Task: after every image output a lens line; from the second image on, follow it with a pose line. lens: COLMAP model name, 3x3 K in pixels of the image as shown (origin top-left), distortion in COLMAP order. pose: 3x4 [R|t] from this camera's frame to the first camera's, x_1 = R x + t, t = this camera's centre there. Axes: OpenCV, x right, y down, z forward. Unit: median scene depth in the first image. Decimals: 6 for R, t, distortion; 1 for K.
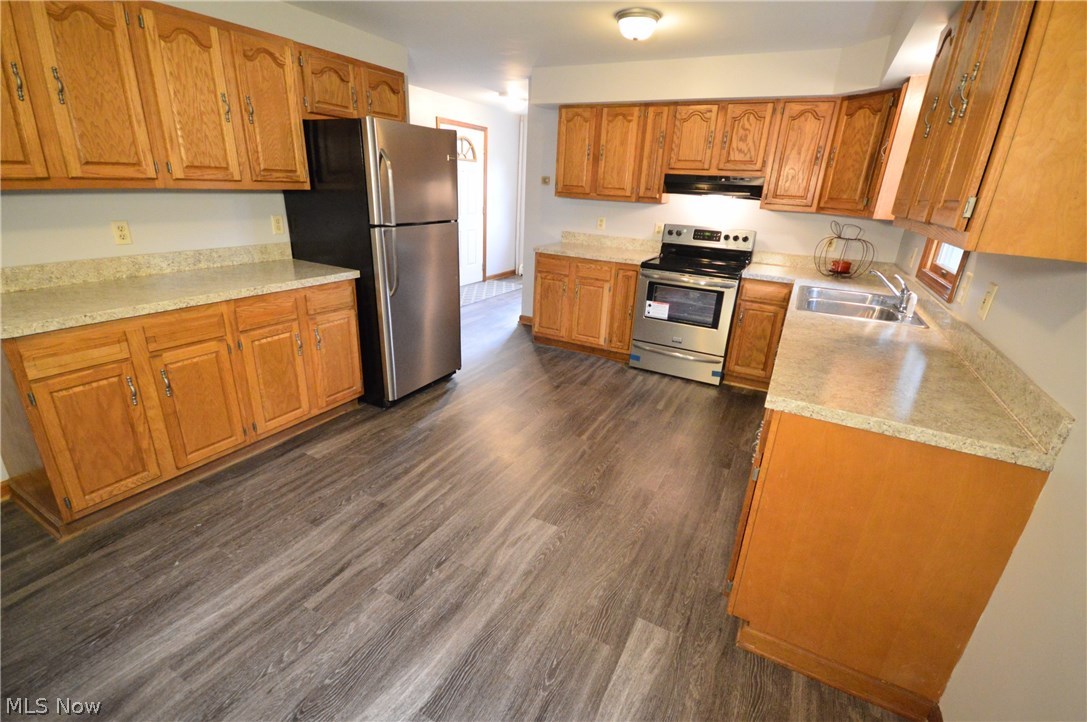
lens RADIAL K [[485.6, 0, 546.6], [0, 485.6, 360.7], [0, 0, 1]] dist [-0.000152, -0.000470]
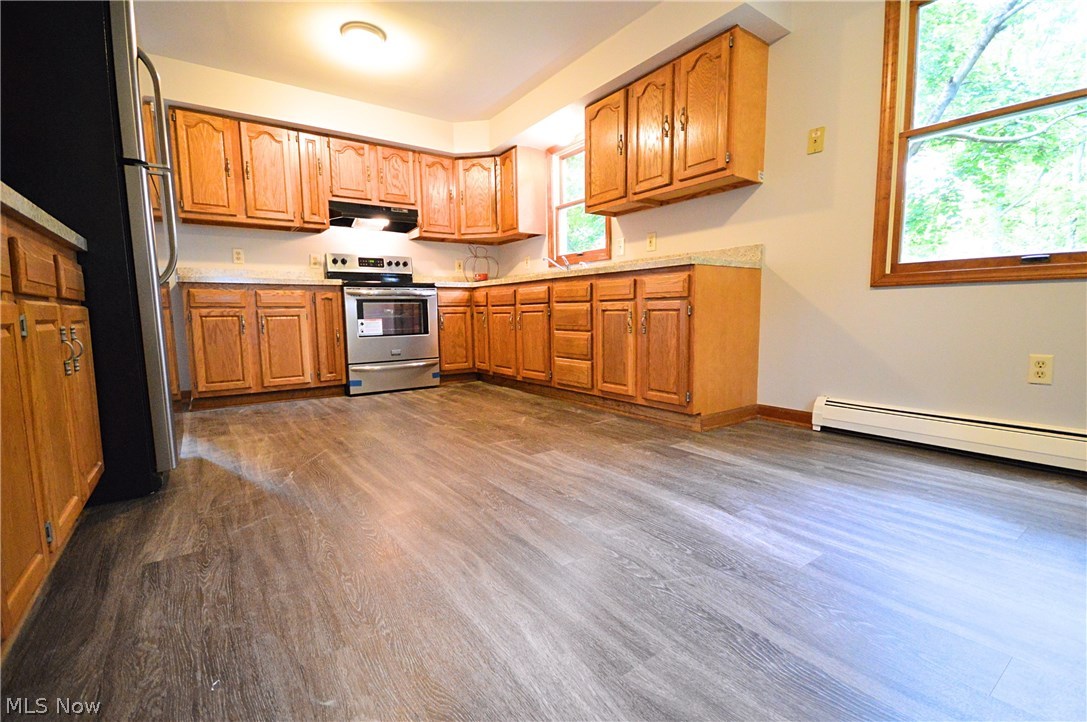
lens RADIAL K [[485.6, 0, 546.6], [0, 485.6, 360.7], [0, 0, 1]] dist [-0.000152, -0.000470]
pose [[0.444651, -0.145367, 0.883829, -0.569051], [0.343552, 0.938953, -0.018406, 0.115346], [-0.827199, 0.311825, 0.467448, 0.304854]]
